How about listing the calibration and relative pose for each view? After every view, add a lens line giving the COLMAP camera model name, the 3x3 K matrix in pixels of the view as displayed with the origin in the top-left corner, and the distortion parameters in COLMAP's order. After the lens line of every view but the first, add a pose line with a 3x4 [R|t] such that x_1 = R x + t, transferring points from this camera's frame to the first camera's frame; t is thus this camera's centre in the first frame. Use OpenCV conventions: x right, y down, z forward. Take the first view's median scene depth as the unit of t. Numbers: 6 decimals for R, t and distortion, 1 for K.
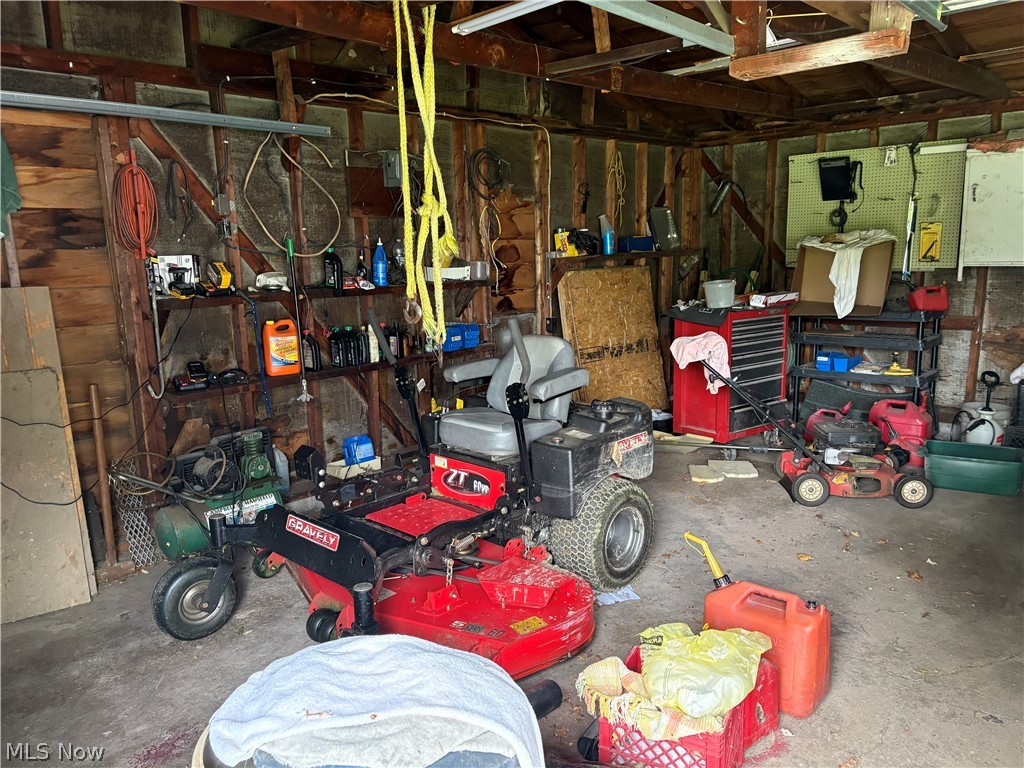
lens RADIAL K [[763.7, 0, 510.9], [0, 763.7, 387.7], [0, 0, 1]] dist [0.011544, 0.002007]
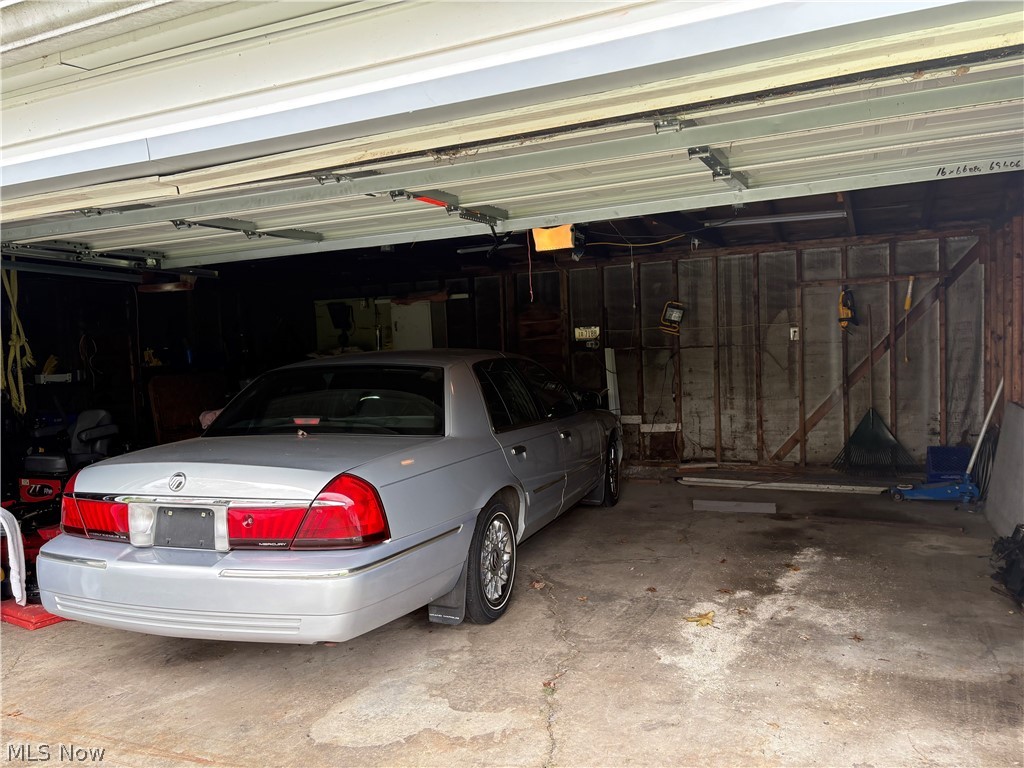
lens RADIAL K [[763.7, 0, 514.4], [0, 763.7, 382.0], [0, 0, 1]] dist [0.011544, 0.002007]
pose [[0.937244, -0.026994, 0.347626, 0.243267], [0.077857, 0.988028, -0.133191, 0.132113], [-0.339869, 0.151897, 0.928125, -0.725821]]
